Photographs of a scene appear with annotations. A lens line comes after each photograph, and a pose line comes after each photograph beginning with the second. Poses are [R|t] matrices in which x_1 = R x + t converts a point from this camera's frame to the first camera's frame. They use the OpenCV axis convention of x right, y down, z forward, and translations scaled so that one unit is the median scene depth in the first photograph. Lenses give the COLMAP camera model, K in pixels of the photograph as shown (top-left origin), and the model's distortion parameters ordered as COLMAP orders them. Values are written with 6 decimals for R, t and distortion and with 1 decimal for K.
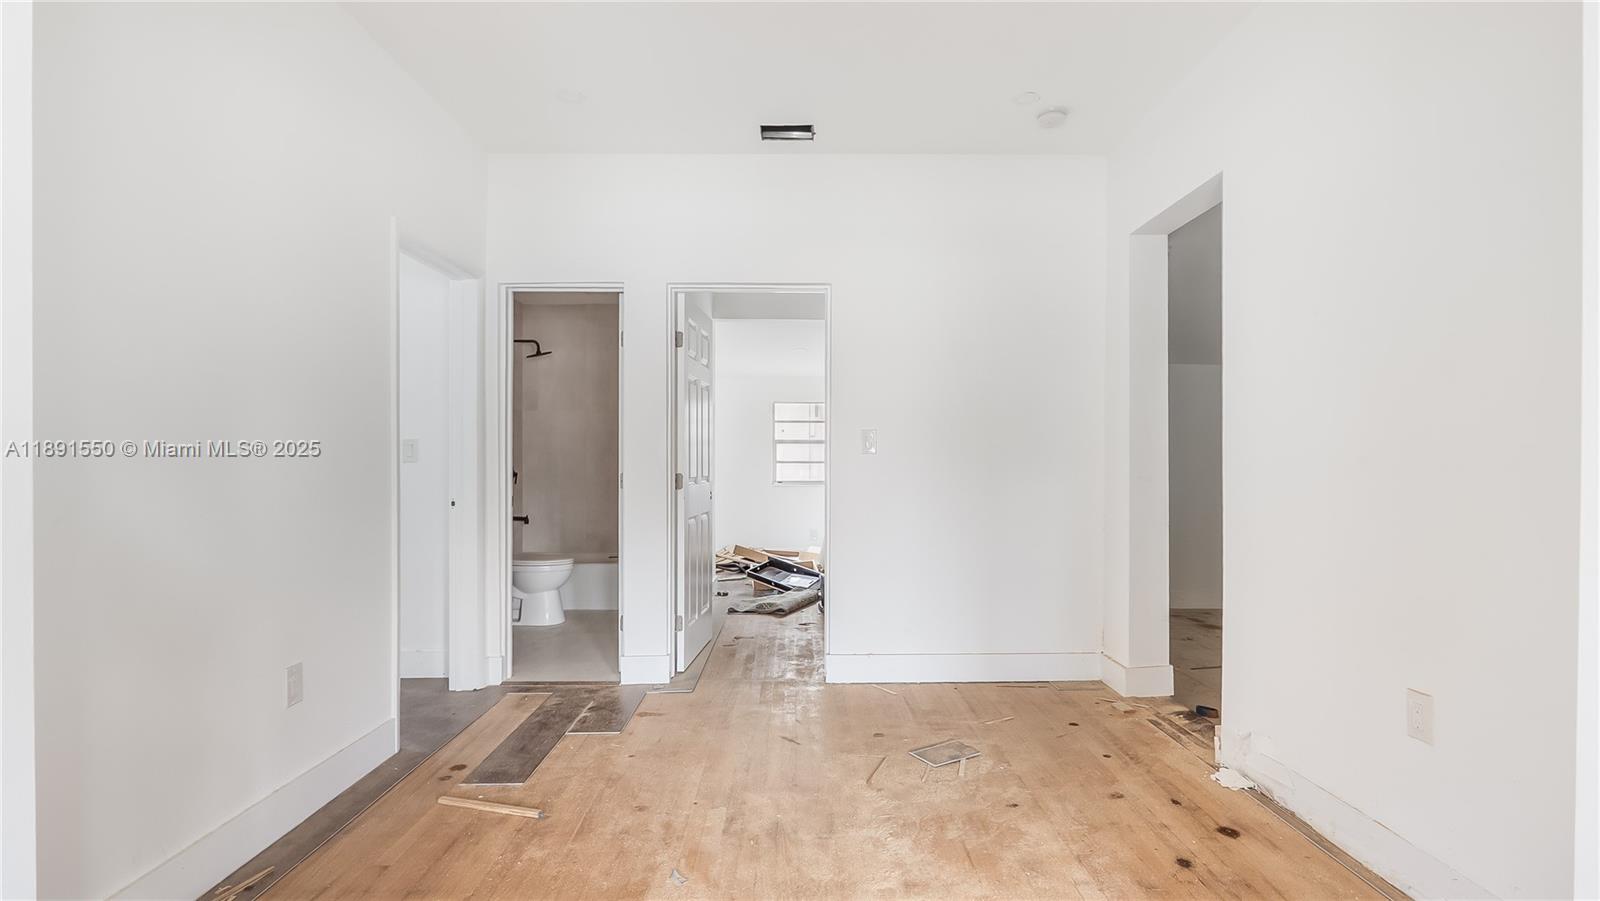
lens RADIAL K [[765.7, 0, 807.9], [0, 765.7, 450.9], [0, 0, 1]] dist [0.002954, 0.000317]
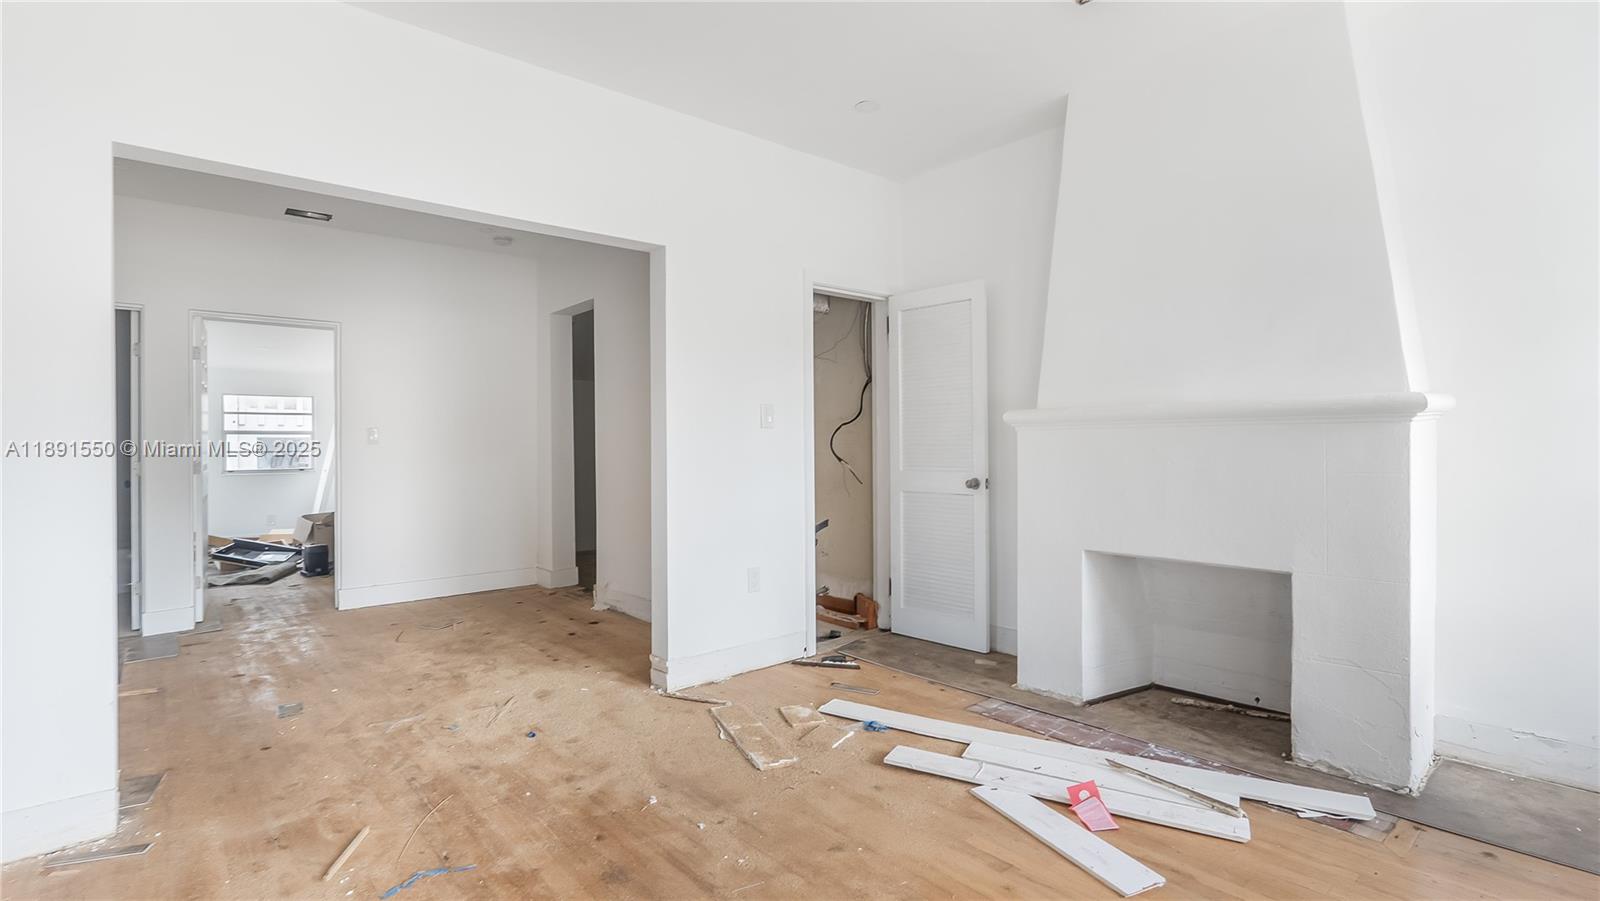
lens RADIAL K [[765.7, 0, 807.9], [0, 765.7, 450.9], [0, 0, 1]] dist [0.002954, 0.000317]
pose [[0.767298, -0.012398, 0.641170, -0.212676], [0.001557, 0.999846, 0.017470, -0.008248], [-0.641288, -0.012407, 0.767200, -0.607809]]
